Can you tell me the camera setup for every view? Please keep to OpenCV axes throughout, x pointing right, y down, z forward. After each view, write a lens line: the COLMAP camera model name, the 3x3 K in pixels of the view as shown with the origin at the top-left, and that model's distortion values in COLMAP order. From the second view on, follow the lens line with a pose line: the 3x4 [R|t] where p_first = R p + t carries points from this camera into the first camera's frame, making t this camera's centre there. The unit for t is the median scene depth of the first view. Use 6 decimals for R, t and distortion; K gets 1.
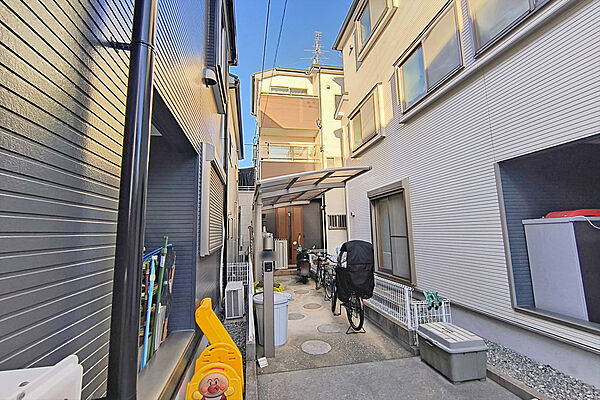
lens RADIAL K [[263.4, 0, 300.7], [0, 263.4, 199.7], [0, 0, 1]] dist [0.000708, 0.000258]
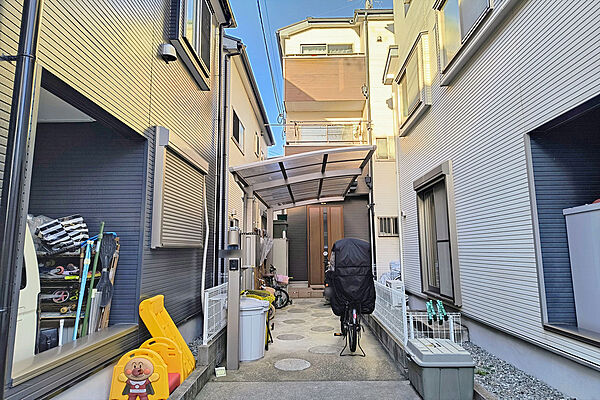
lens RADIAL K [[383.8, 0, 315.7], [0, 383.8, 196.6], [0, 0, 1]] dist [0.088994, -0.106289]
pose [[0.984591, -0.015782, -0.174160, 0.323023], [0.013029, 0.999772, -0.016943, 0.047176], [0.174388, 0.014413, 0.984572, -0.186156]]
